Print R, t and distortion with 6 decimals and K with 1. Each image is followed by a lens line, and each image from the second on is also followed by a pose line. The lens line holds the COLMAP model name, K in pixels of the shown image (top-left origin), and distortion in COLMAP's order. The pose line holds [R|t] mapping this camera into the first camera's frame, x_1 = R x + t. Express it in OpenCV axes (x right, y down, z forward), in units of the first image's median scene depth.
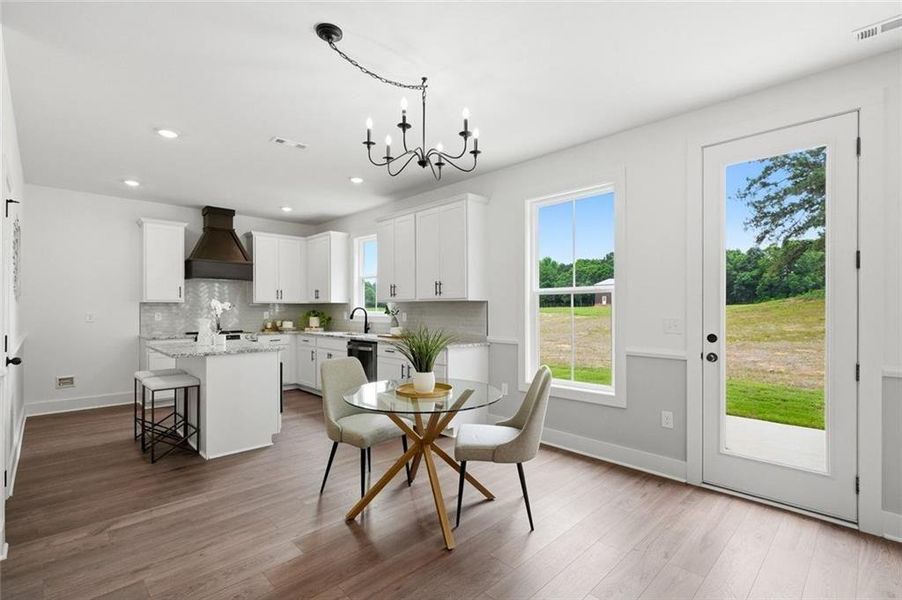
lens RADIAL K [[411.7, 0, 454.5], [0, 411.7, 305.6], [0, 0, 1]] dist [0.002371, 0.000122]
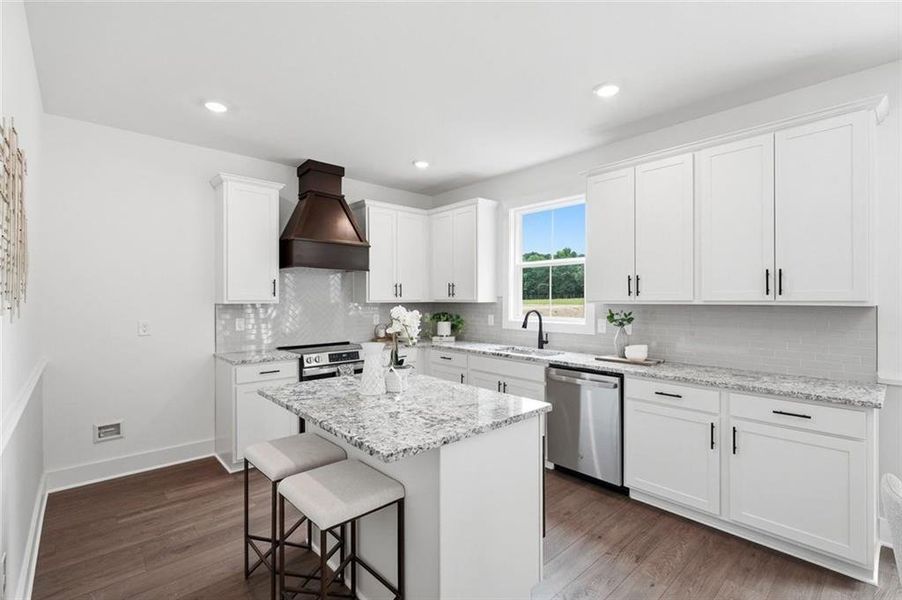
lens RADIAL K [[411.7, 0, 456.4], [0, 411.7, 296.0], [0, 0, 1]] dist [0.002371, 0.000122]
pose [[0.999212, -0.001322, -0.039665, -0.344808], [0.001271, 0.999998, -0.001318, -0.018459], [0.039667, 0.001267, 0.999212, 0.348630]]
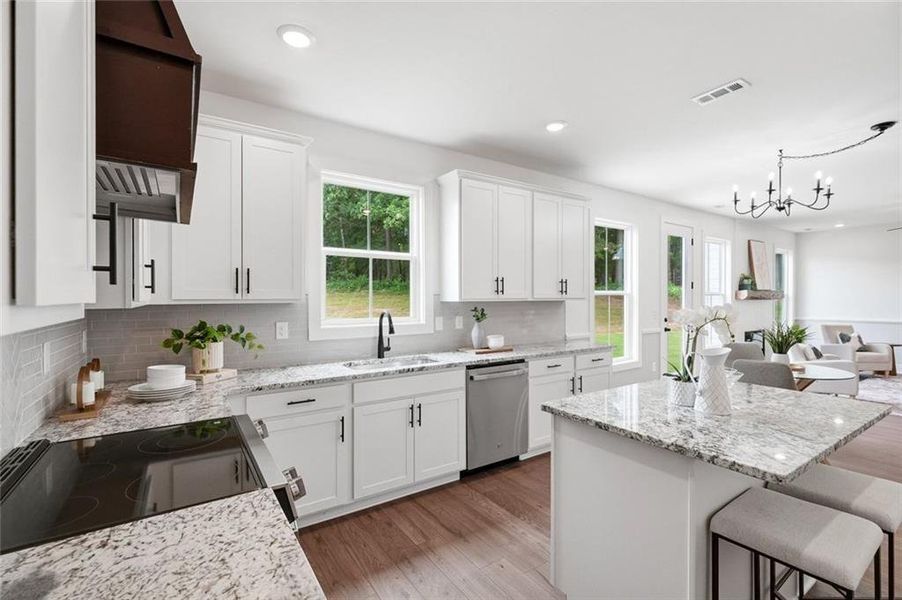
lens RADIAL K [[411.7, 0, 454.1], [0, 411.7, 297.4], [0, 0, 1]] dist [0.002371, 0.000122]
pose [[0.175745, -0.002368, 0.984433, -0.779845], [-0.003740, 0.999988, 0.003073, -0.016088], [-0.984429, -0.004221, 0.175734, 0.858464]]
